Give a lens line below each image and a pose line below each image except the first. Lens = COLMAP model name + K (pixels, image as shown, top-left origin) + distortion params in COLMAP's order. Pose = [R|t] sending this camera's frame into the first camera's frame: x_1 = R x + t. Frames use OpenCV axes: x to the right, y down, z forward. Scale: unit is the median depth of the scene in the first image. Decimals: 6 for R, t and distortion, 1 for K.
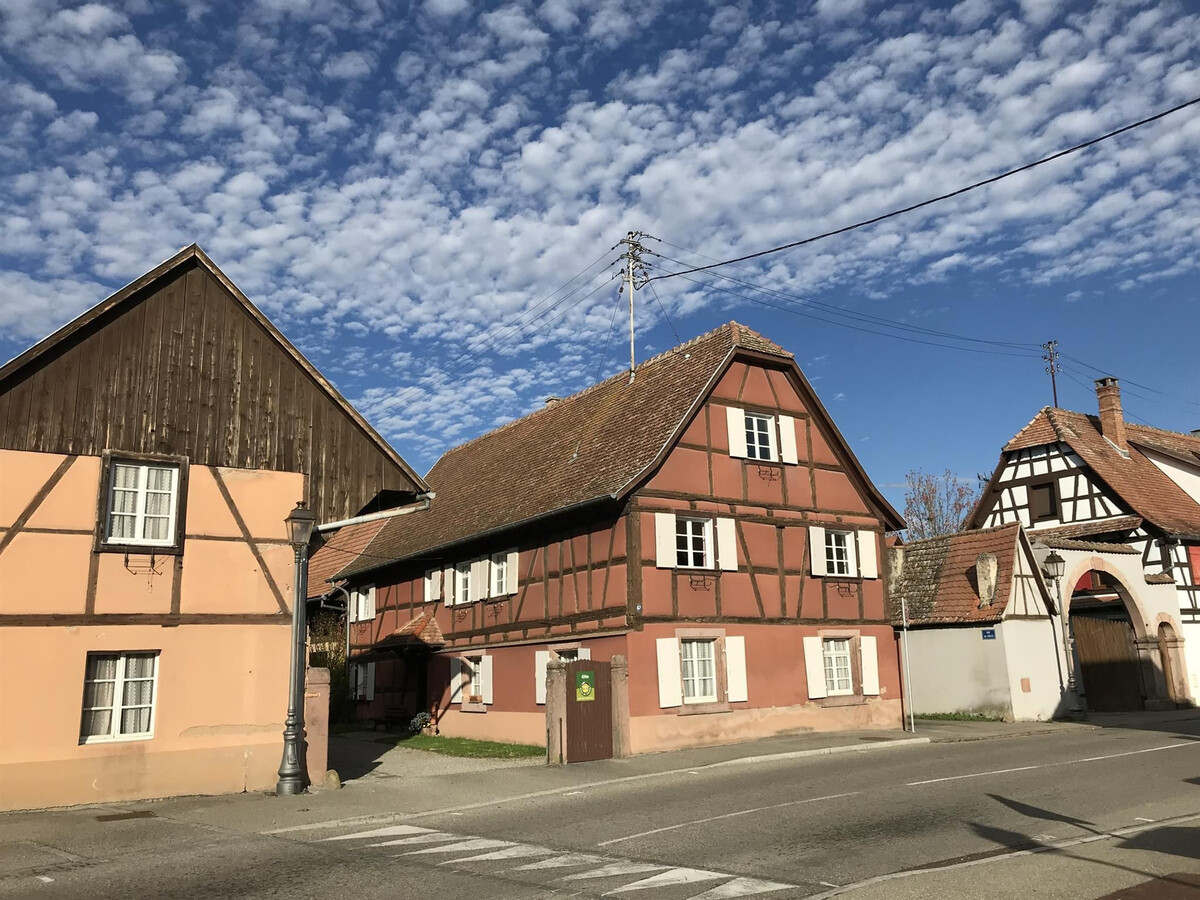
lens RADIAL K [[1033.4, 0, 597.2], [0, 1033.4, 428.7], [0, 0, 1]] dist [0.042047, -0.035685]
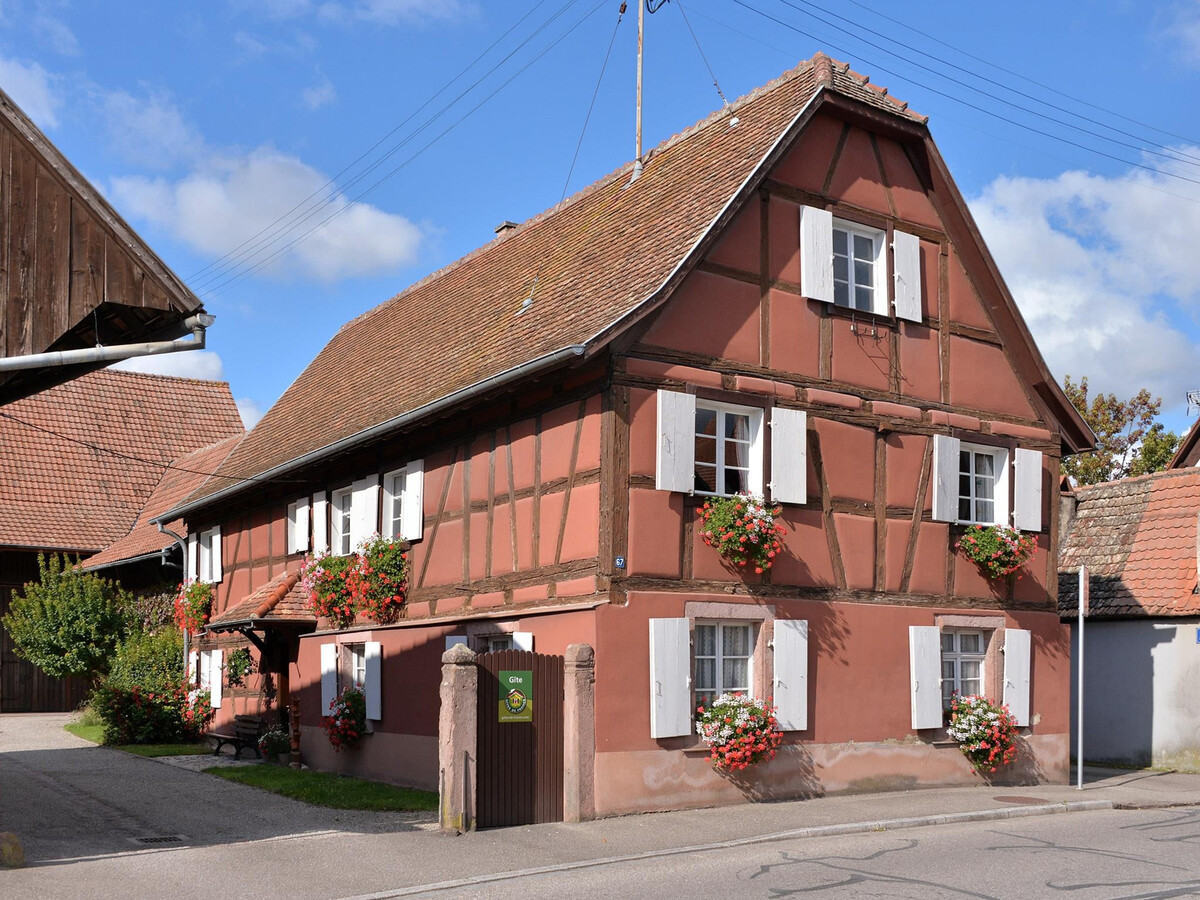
lens RADIAL K [[1366.4, 0, 618.4], [0, 1366.4, 650.1], [0, 0, 1]] dist [-0.006596, 0.000000]
pose [[0.999476, 0.031837, 0.005910, 0.032820], [-0.032371, 0.978006, 0.206051, 0.062281], [0.000780, -0.206134, 0.978523, 0.251802]]
